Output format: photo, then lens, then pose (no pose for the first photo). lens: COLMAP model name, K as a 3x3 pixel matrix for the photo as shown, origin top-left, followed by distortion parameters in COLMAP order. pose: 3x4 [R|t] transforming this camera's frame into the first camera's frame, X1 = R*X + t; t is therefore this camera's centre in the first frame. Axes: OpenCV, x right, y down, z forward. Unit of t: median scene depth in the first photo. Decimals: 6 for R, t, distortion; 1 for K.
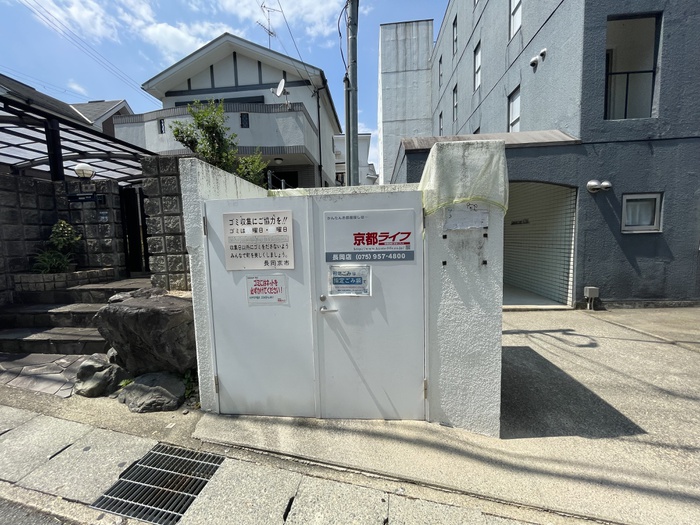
lens RADIAL K [[284.6, 0, 350.0], [0, 284.6, 262.5], [0, 0, 1]] dist [-0.002928, -0.000339]
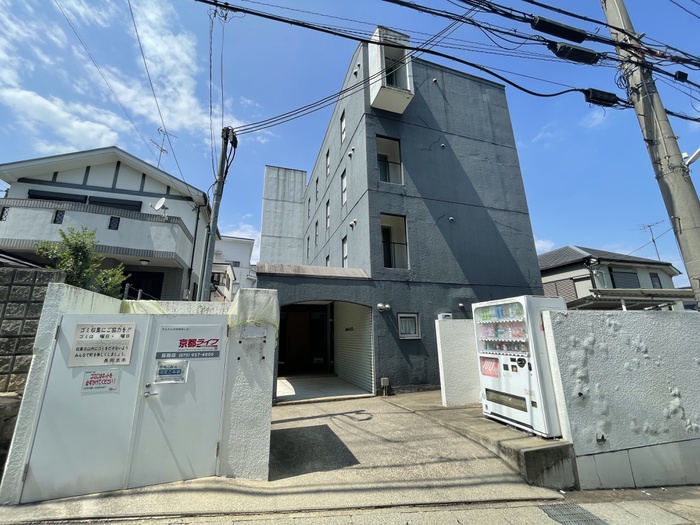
lens RADIAL K [[284.6, 0, 350.0], [0, 284.6, 262.5], [0, 0, 1]] dist [-0.002928, -0.000339]
pose [[0.921323, 0.110234, 0.372843, 0.222958], [0.024245, 0.940809, -0.338069, 0.046292], [-0.388040, 0.320511, 0.864117, -0.774813]]
